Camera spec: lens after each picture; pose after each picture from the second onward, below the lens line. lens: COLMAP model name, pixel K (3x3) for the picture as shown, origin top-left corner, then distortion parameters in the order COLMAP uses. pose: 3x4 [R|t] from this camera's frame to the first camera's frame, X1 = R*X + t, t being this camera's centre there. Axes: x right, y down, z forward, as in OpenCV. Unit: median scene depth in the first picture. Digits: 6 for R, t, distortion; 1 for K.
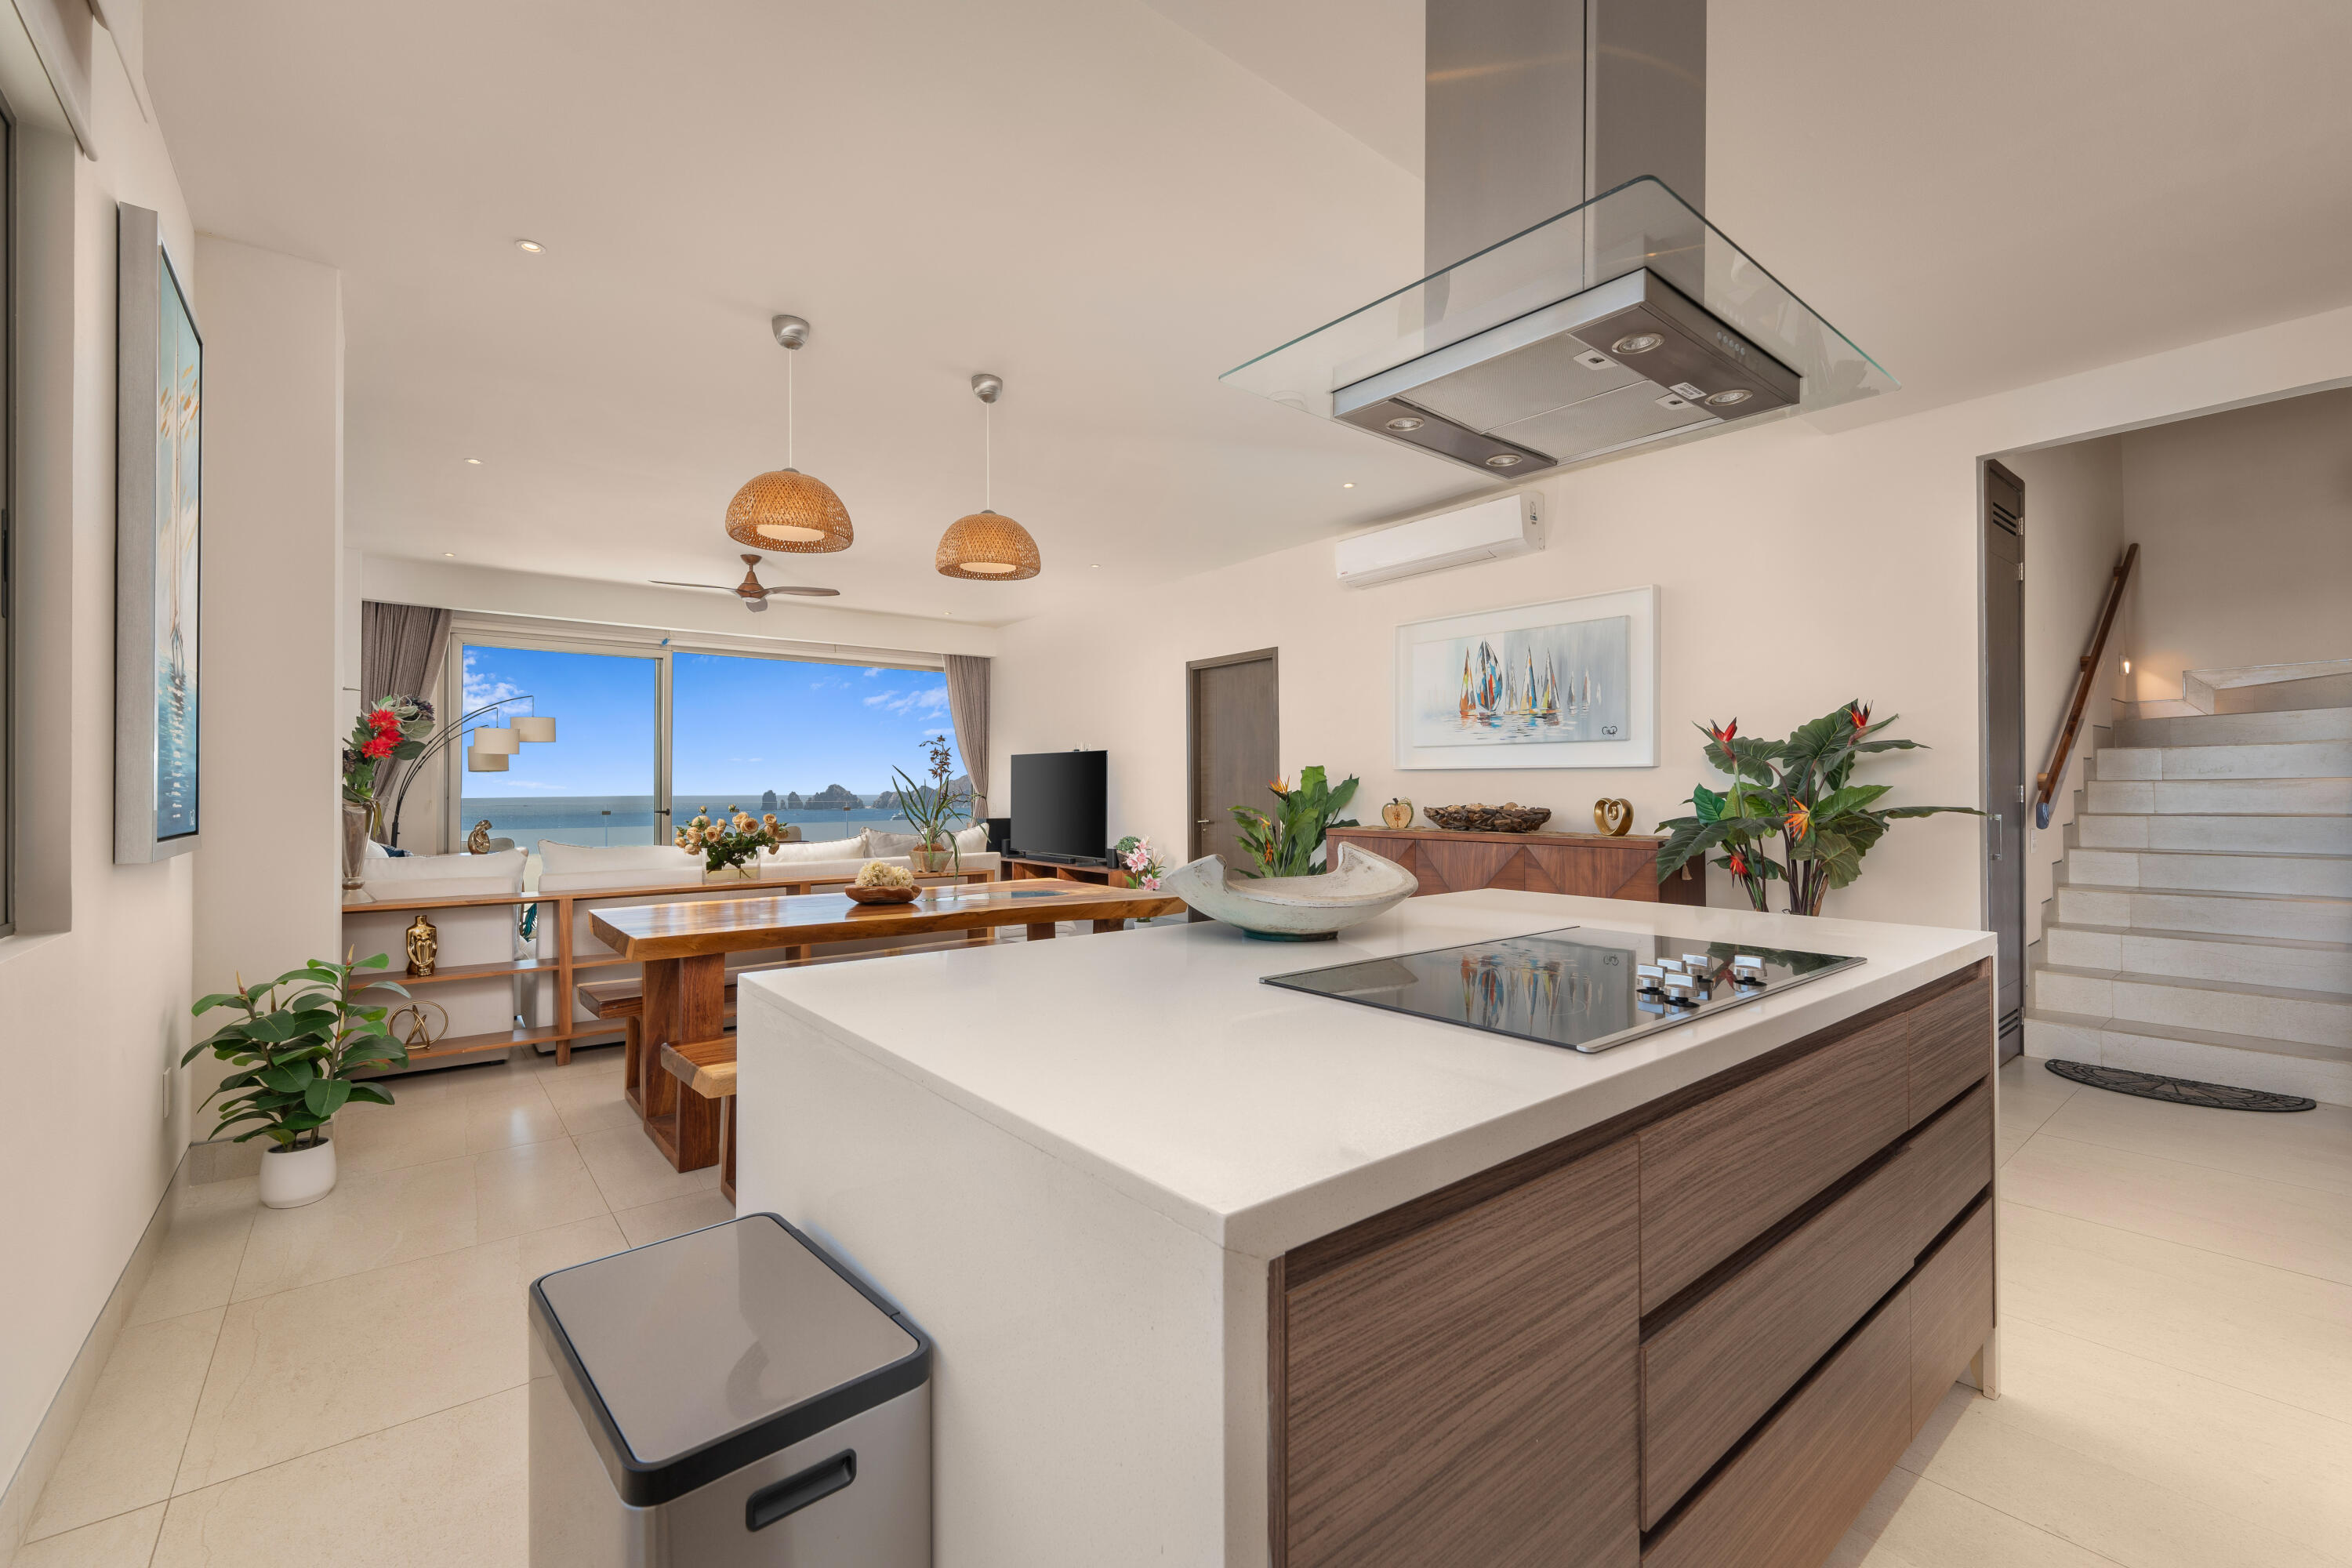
lens RADIAL K [[944.3, 0, 1154.8], [0, 944.3, 780.3], [0, 0, 1]] dist [-0.001396, 0.000360]
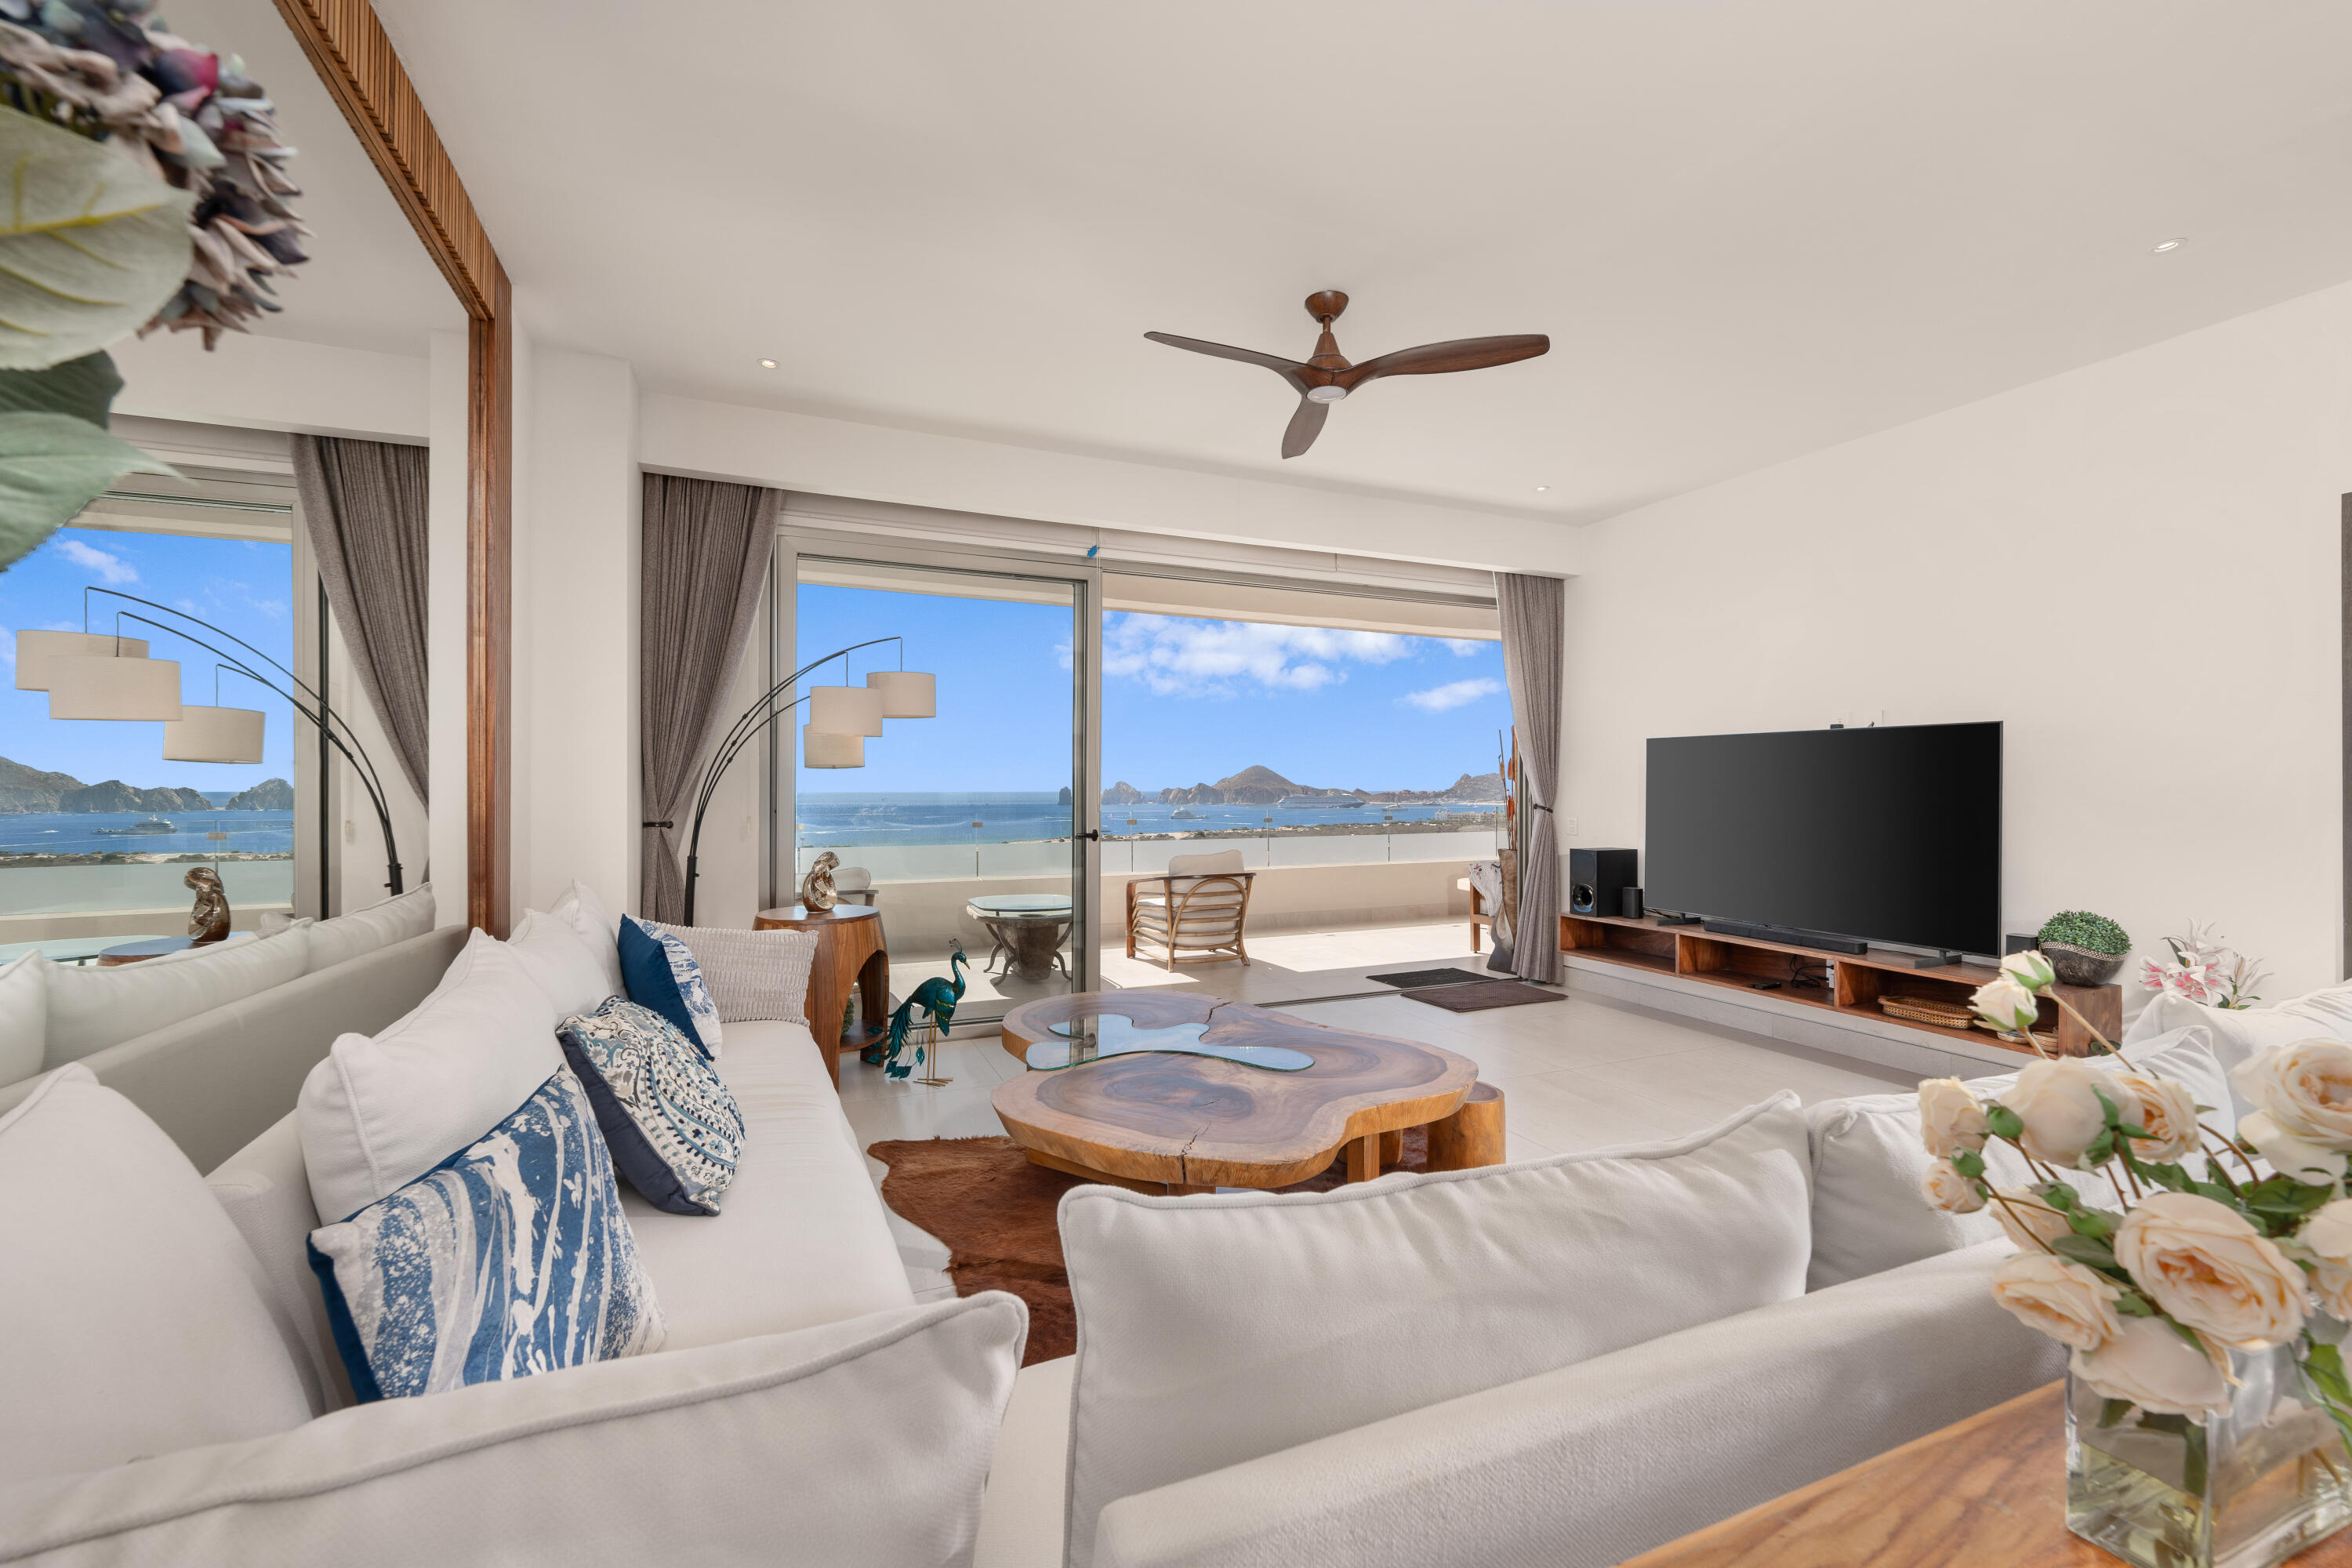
lens RADIAL K [[944.3, 0, 1167.3], [0, 944.3, 786.4], [0, 0, 1]] dist [-0.001396, 0.000360]
pose [[0.962651, 0.004187, -0.270713, -0.338510], [-0.001582, 0.999950, 0.009842, -0.003711], [0.270741, -0.009046, 0.962610, 0.478872]]
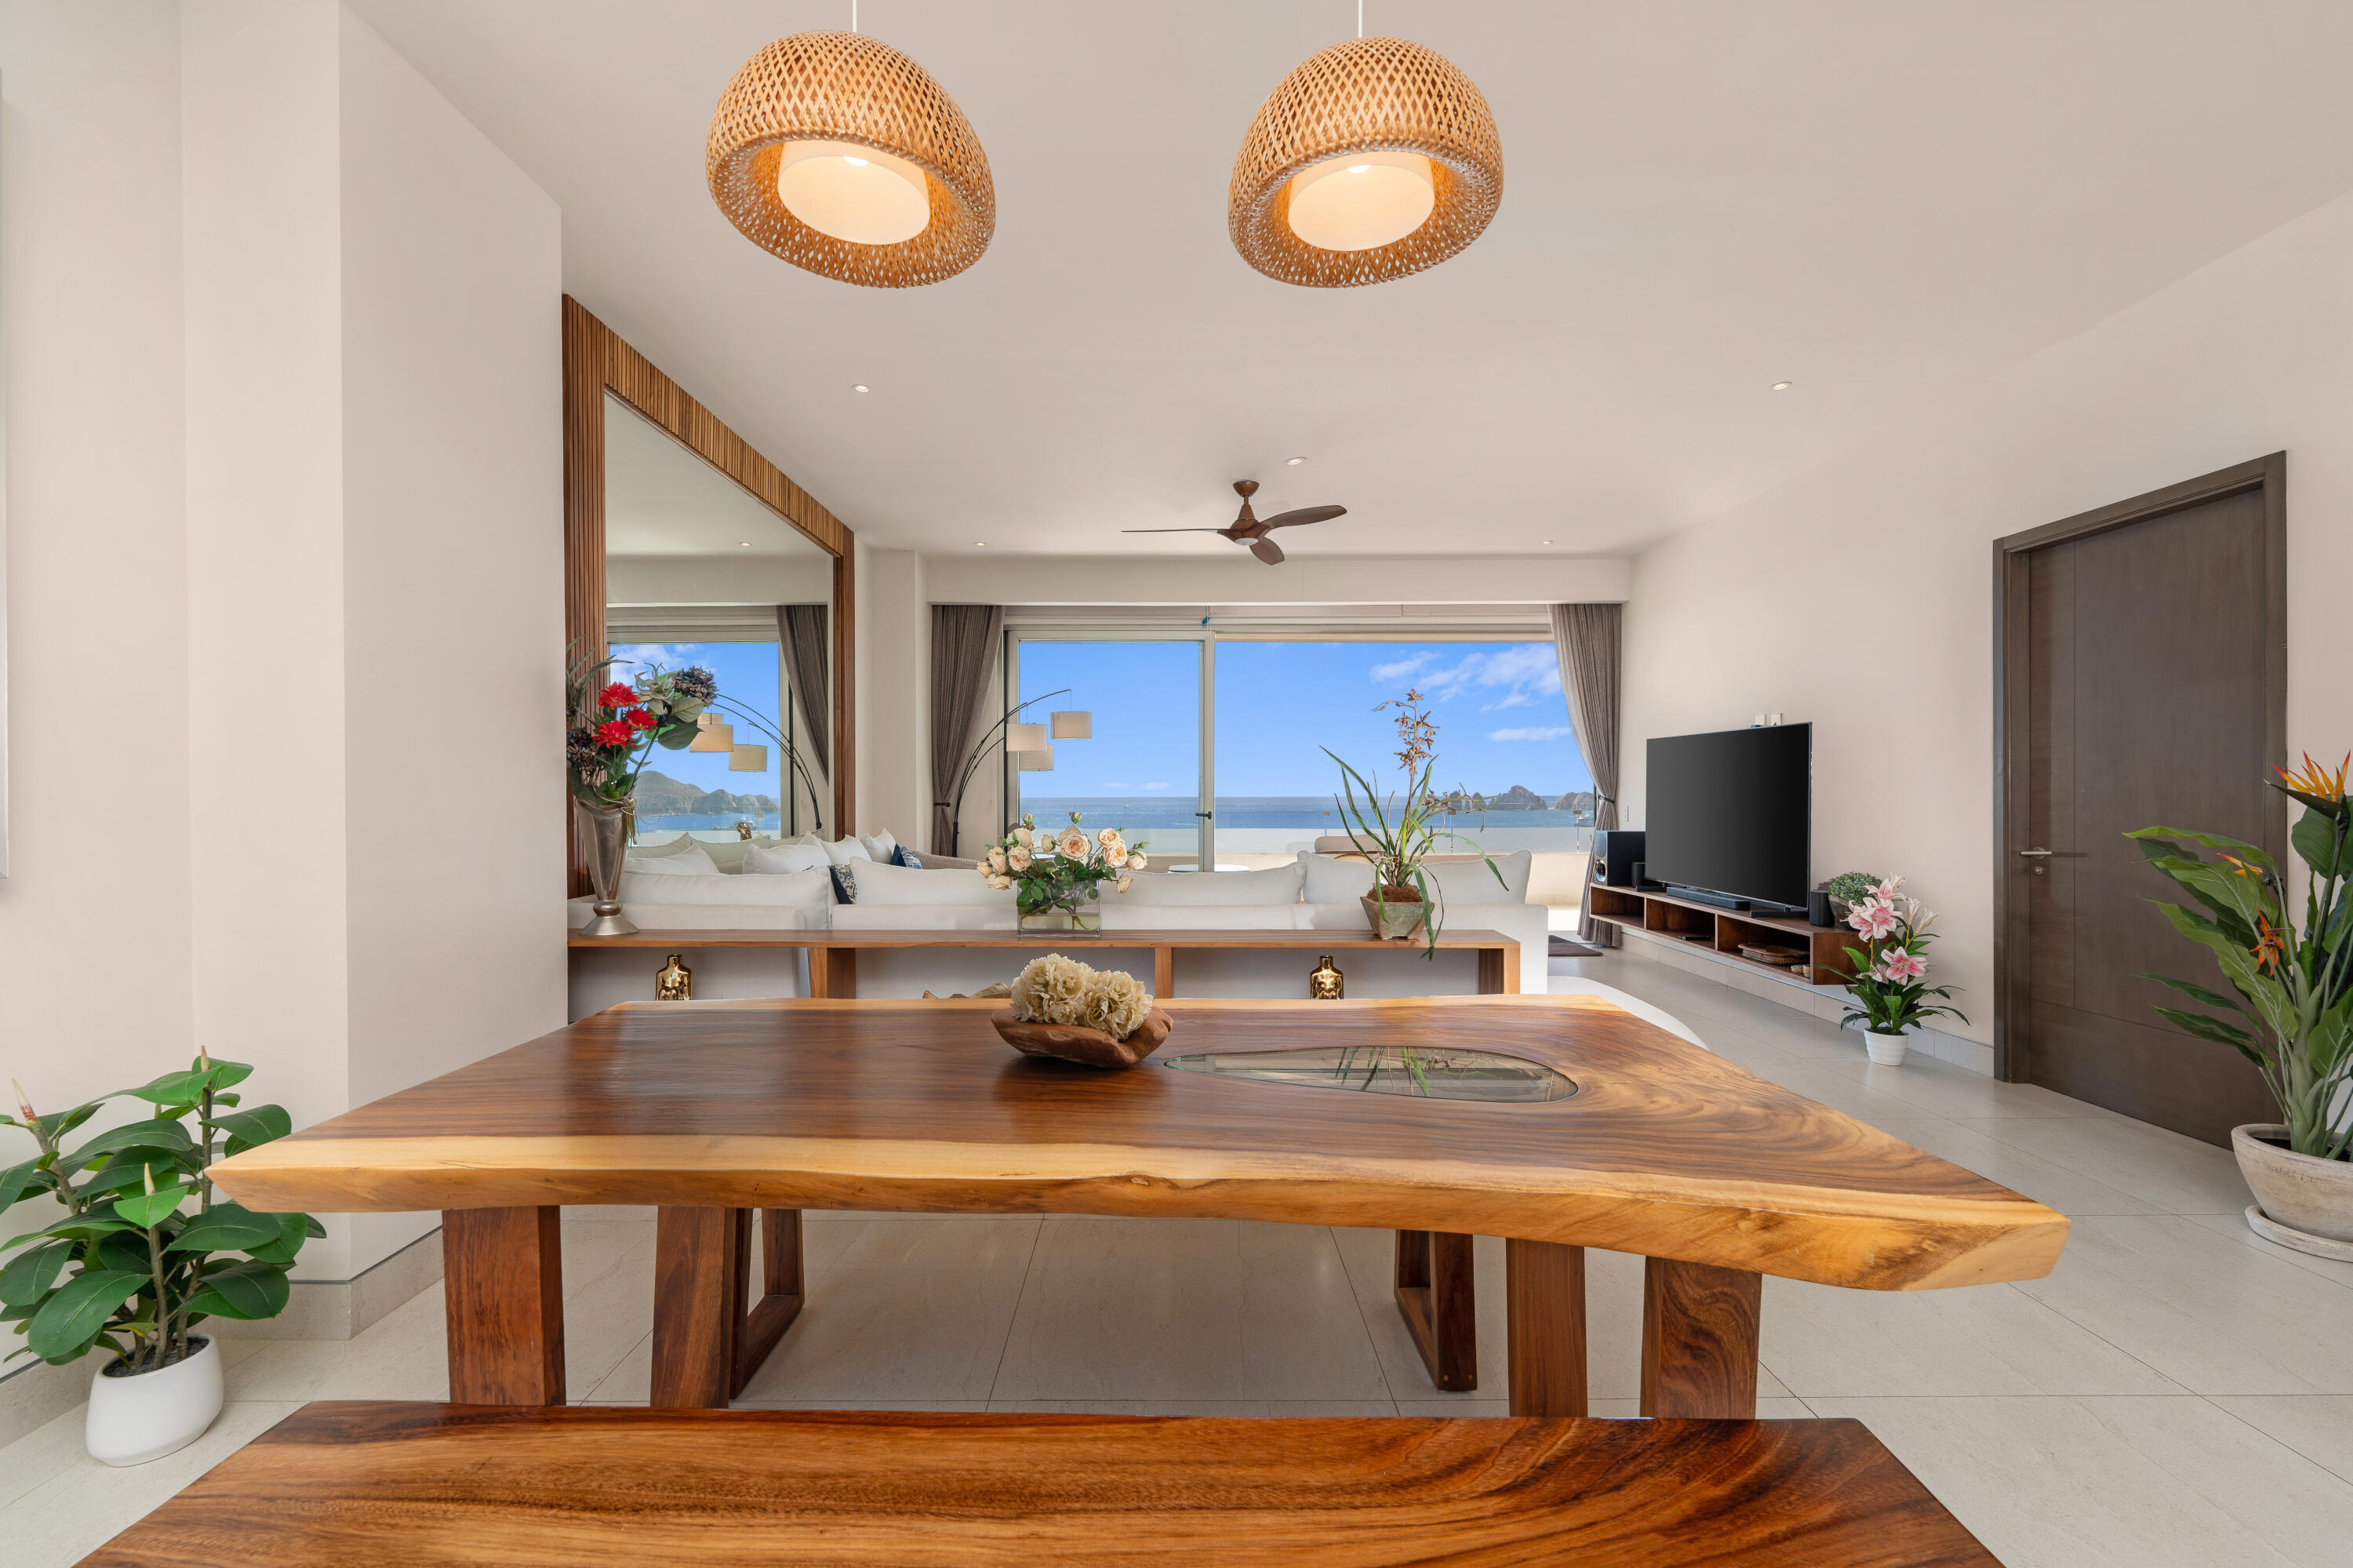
lens RADIAL K [[944.7, 0, 1181.6], [0, 944.7, 796.5], [0, 0, 1]] dist [-0.001396, 0.000360]
pose [[0.783004, 0.004066, -0.622003, 0.007959], [0.006104, 0.999880, 0.014220, 0.003784], [0.621986, -0.014931, 0.782886, 0.327753]]
